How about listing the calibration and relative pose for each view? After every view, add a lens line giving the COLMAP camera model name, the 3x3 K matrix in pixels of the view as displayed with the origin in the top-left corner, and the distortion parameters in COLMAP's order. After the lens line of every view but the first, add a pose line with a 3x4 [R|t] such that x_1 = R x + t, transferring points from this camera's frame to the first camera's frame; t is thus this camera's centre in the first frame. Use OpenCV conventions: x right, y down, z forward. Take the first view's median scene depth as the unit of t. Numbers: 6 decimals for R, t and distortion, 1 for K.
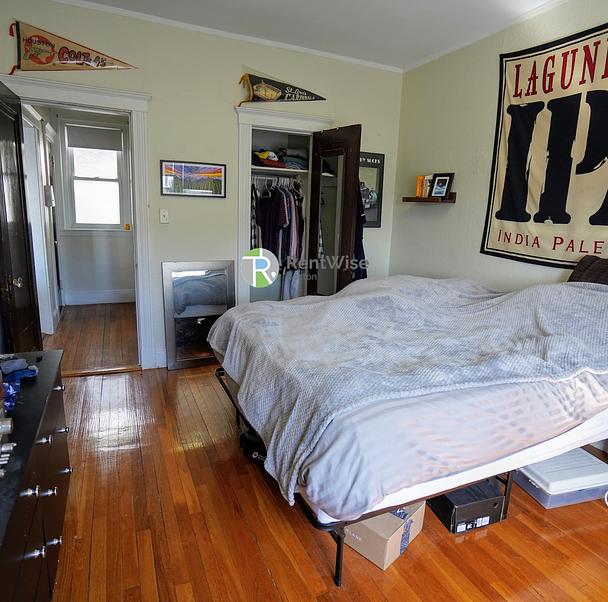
lens RADIAL K [[423.0, 0, 305.2], [0, 423.0, 300.9], [0, 0, 1]] dist [-0.001374, -0.001831]
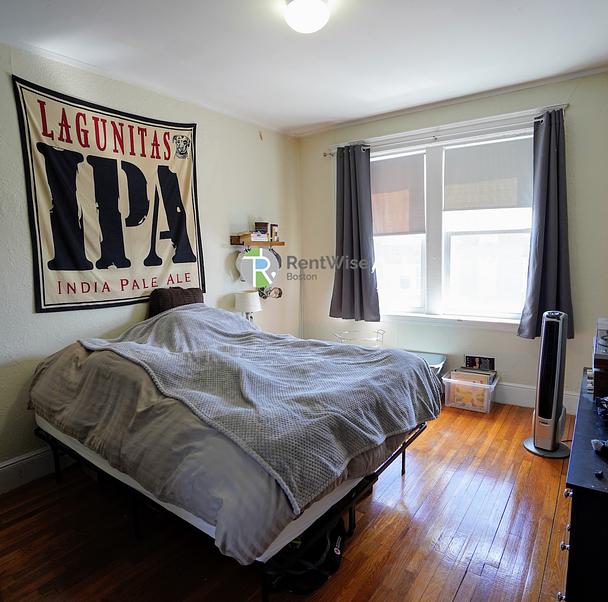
lens RADIAL K [[423.0, 0, 304.9], [0, 423.0, 300.9], [0, 0, 1]] dist [-0.001374, -0.001831]
pose [[-0.497398, -0.126803, 0.858205, -0.631879], [0.192342, 0.948520, 0.251625, -0.286917], [-0.845931, 0.290227, -0.447402, 1.103294]]
